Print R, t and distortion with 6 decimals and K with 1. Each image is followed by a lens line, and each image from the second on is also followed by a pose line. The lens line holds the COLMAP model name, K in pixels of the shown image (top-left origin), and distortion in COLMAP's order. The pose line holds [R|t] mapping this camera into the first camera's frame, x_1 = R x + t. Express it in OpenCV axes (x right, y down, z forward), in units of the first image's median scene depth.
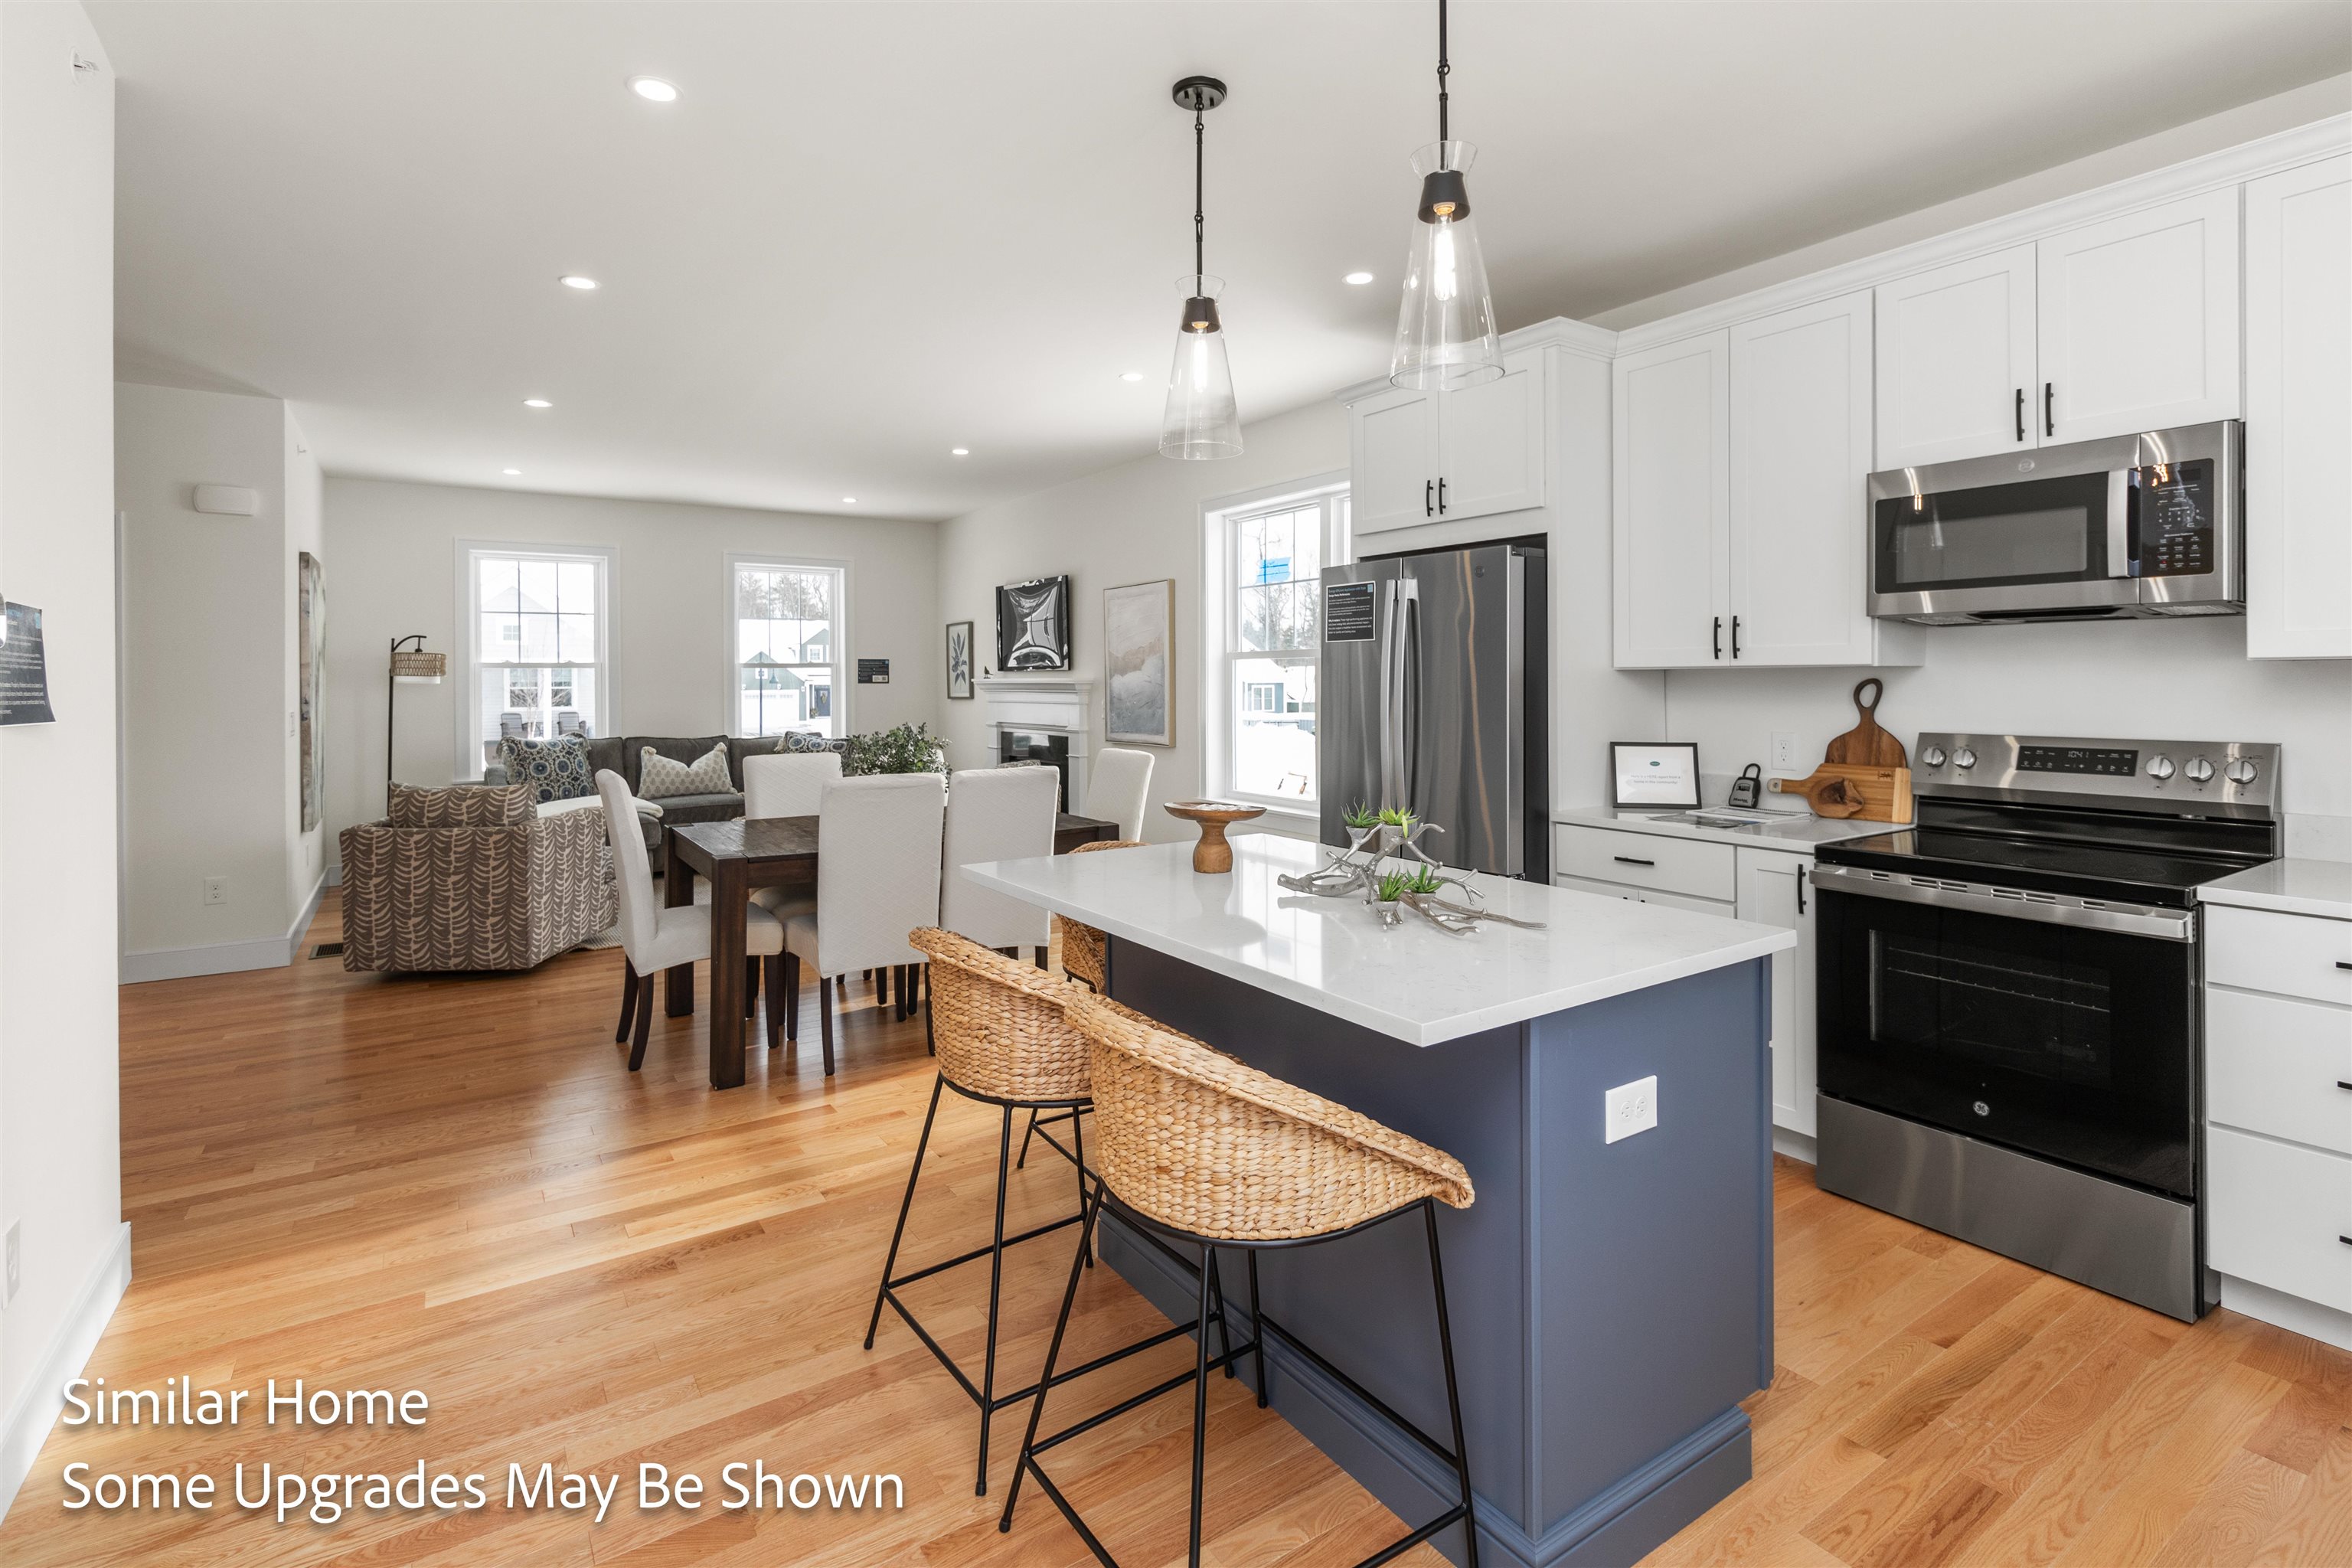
lens RADIAL K [[1123.8, 0, 1177.4], [0, 1123.8, 676.0], [0, 0, 1]] dist [-0.000188, 0.001964]
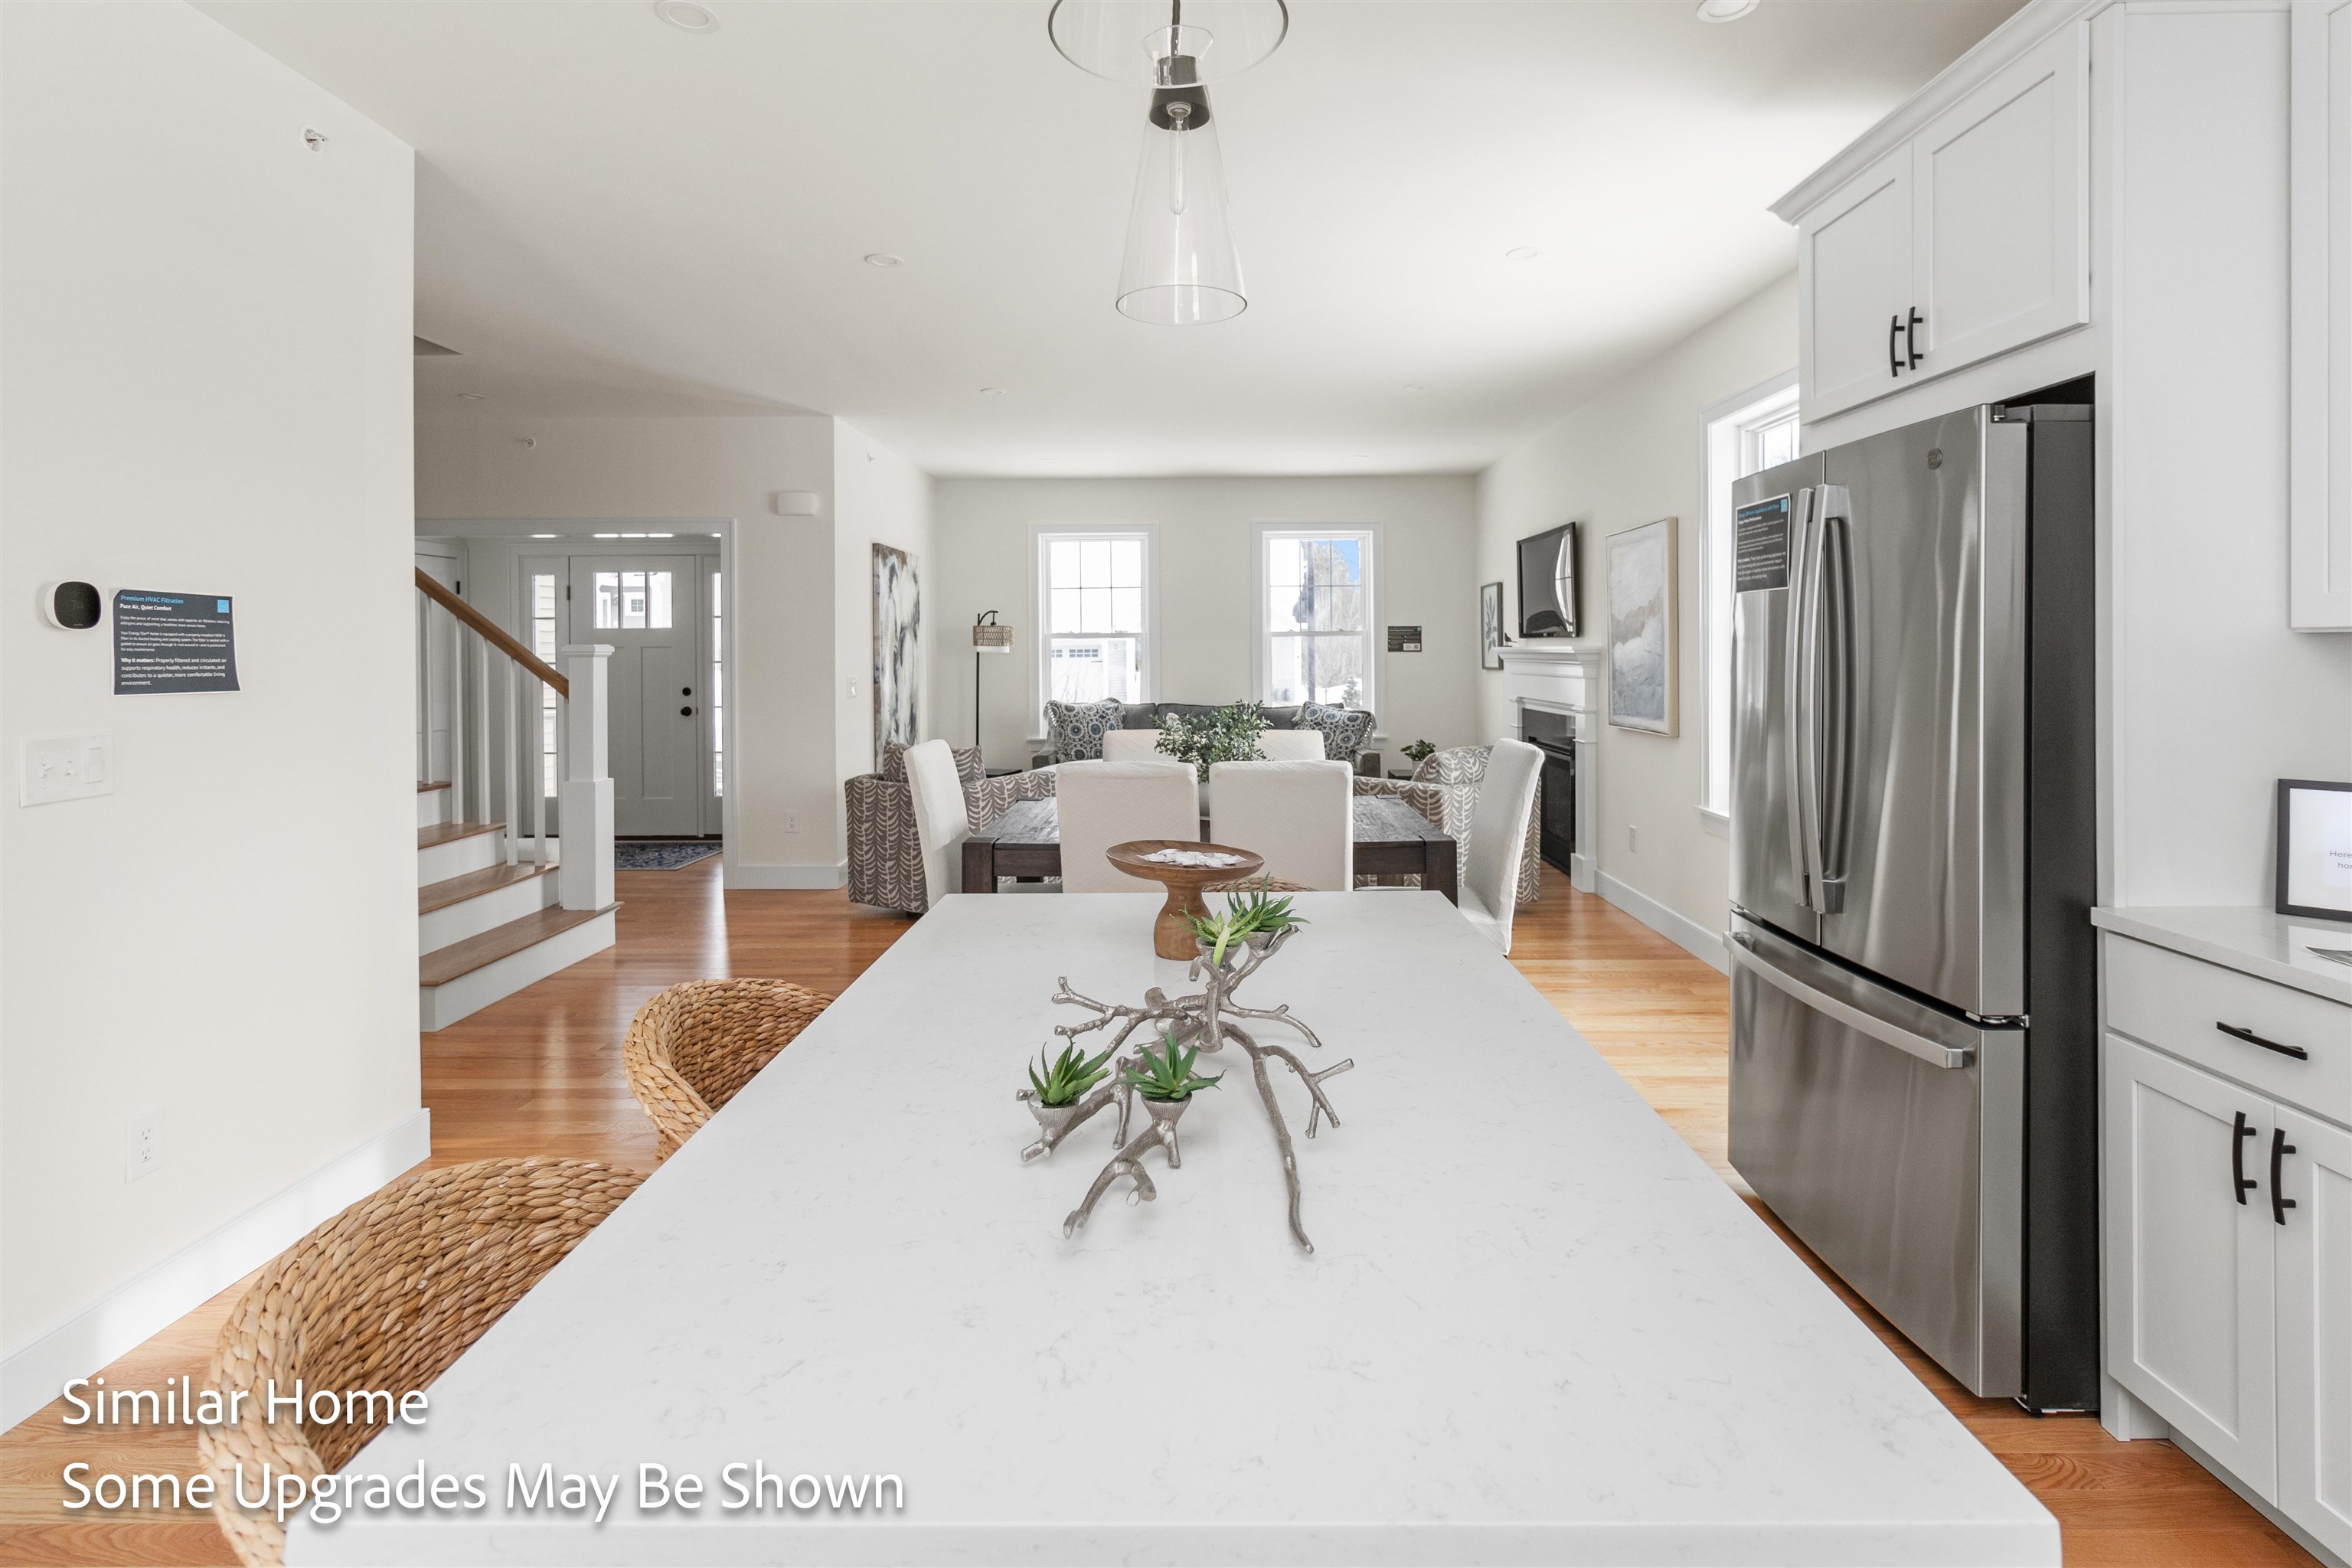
lens RADIAL K [[1123.8, 0, 1186.3], [0, 1123.8, 651.1], [0, 0, 1]] dist [-0.000188, 0.001964]
pose [[0.825117, 0.000730, -0.564961, 0.294939], [0.003906, 0.999968, 0.006997, -0.003427], [0.564948, -0.007980, 0.825088, 0.350886]]
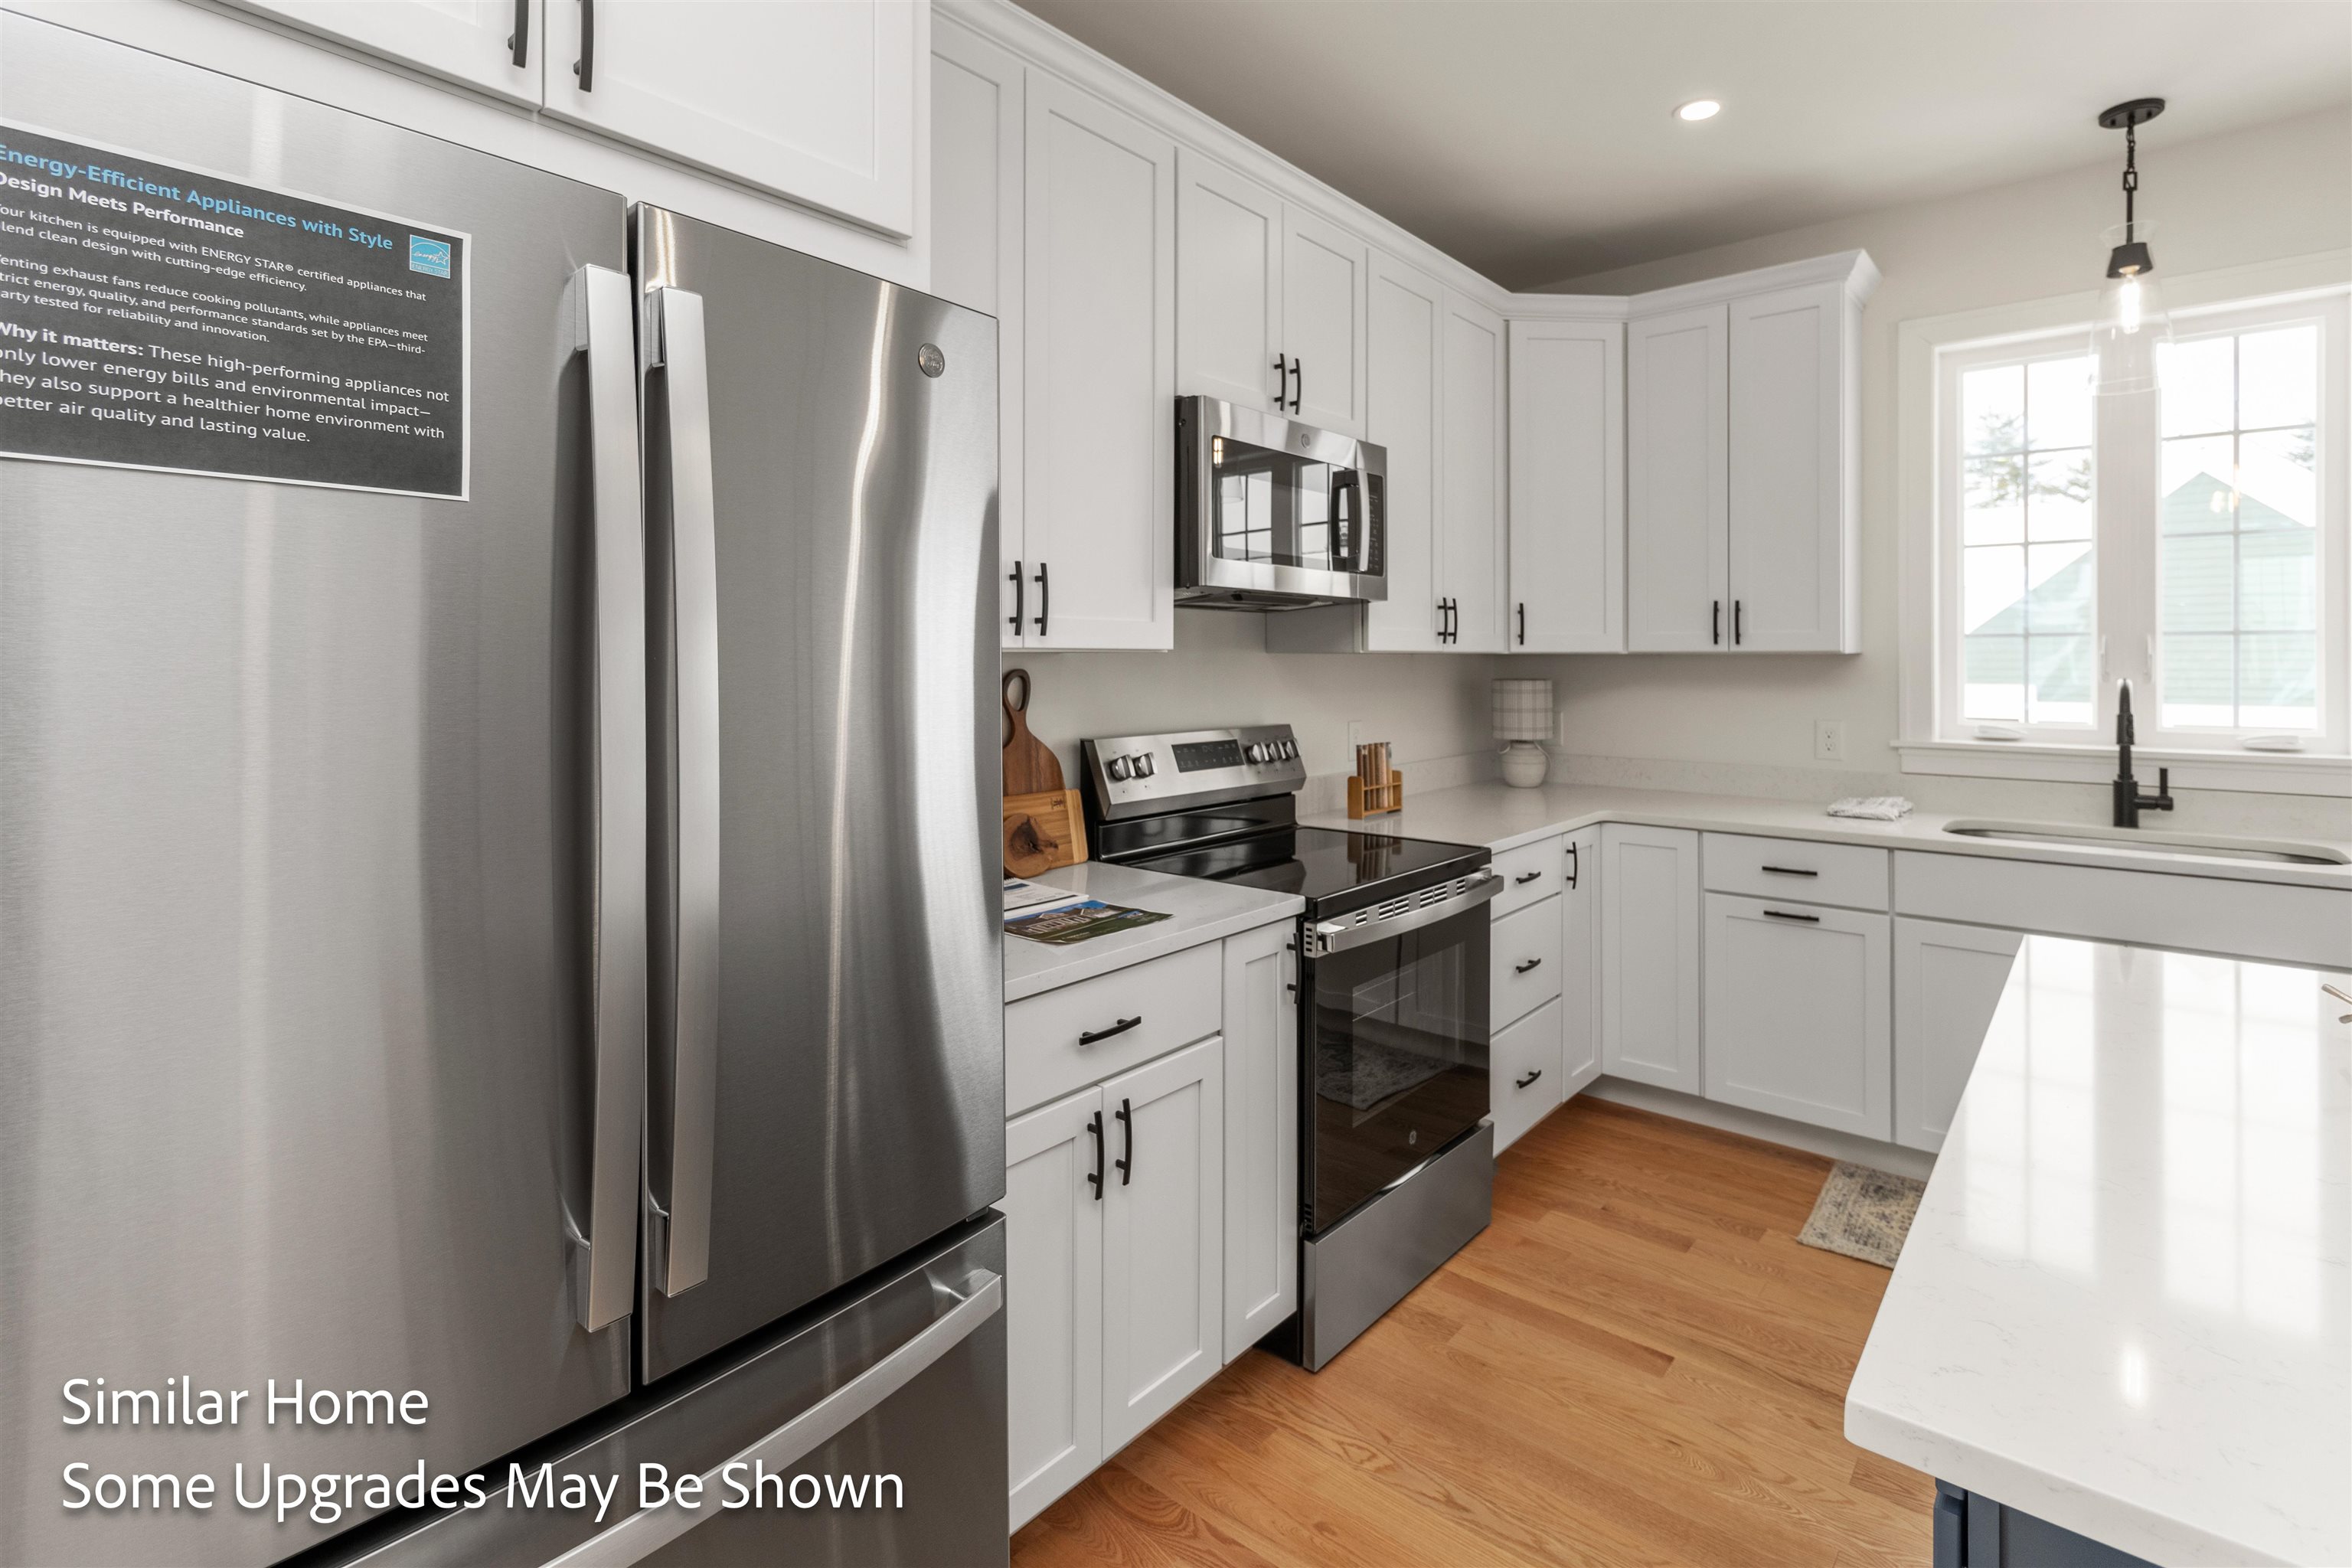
lens RADIAL K [[1123.8, 0, 1171.2], [0, 1123.8, 659.1], [0, 0, 1]] dist [-0.000188, 0.001964]
pose [[-0.273579, 0.007571, 0.961820, -0.087588], [0.000294, 0.999970, -0.007788, 0.001096], [-0.961849, -0.001848, -0.273573, 1.089127]]
